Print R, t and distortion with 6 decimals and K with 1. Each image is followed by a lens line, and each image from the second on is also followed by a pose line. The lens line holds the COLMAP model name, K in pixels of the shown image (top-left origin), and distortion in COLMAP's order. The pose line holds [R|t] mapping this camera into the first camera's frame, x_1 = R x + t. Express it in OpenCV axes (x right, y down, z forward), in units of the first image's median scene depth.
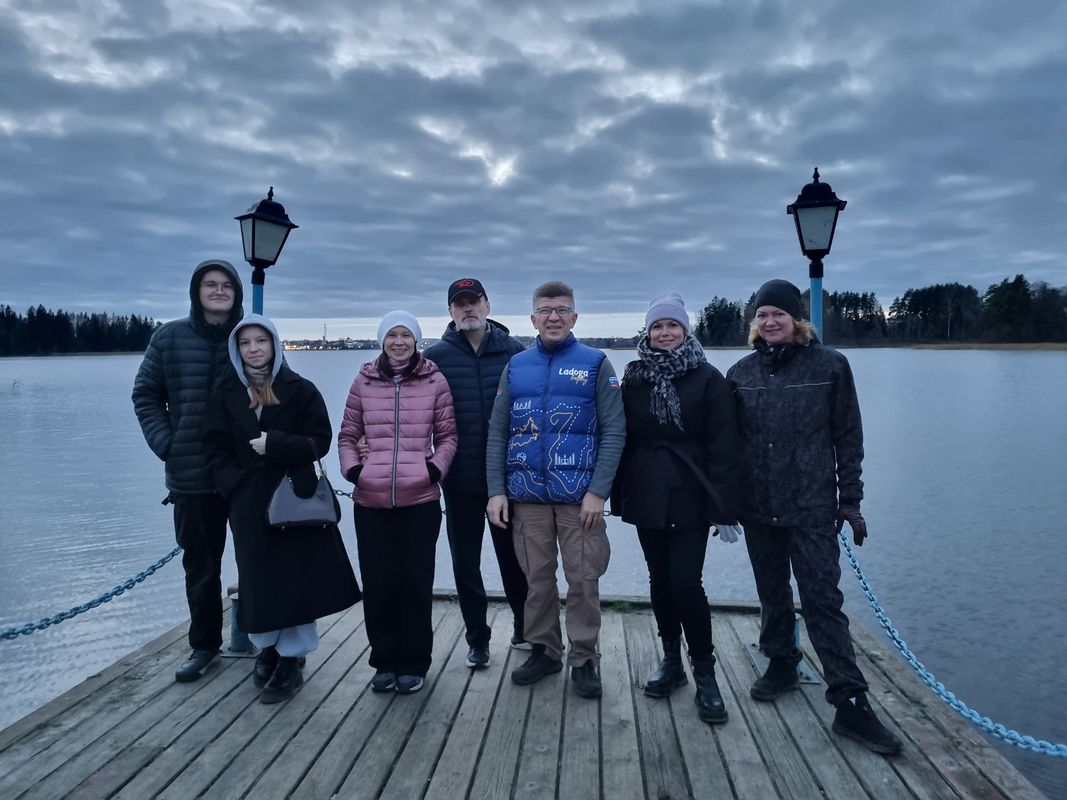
lens RADIAL K [[871.1, 0, 533.1], [0, 871.1, 390.7], [0, 0, 1]] dist [0.048090, -0.033332]
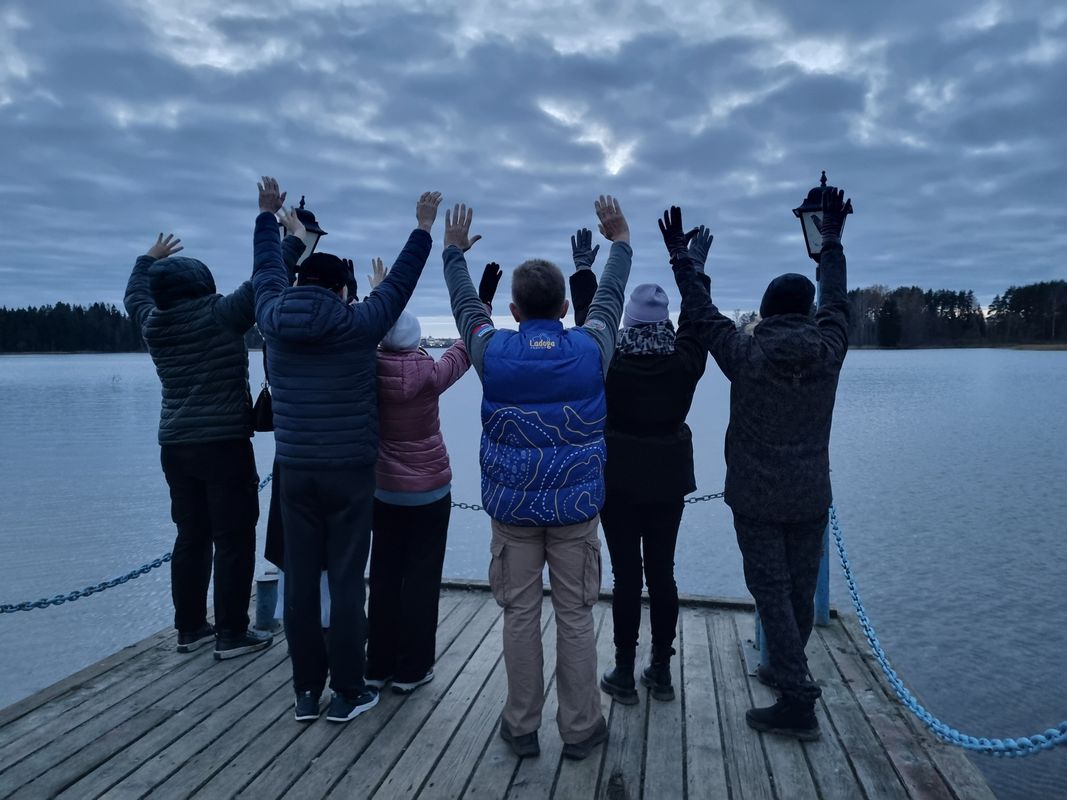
lens RADIAL K [[871.1, 0, 534.7], [0, 871.1, 403.1], [0, 0, 1]] dist [0.048090, -0.033332]
pose [[0.995551, 0.010198, -0.093673, 0.118674], [-0.008745, 0.999835, 0.015904, -0.002121], [0.093820, -0.015014, 0.995476, -0.047534]]
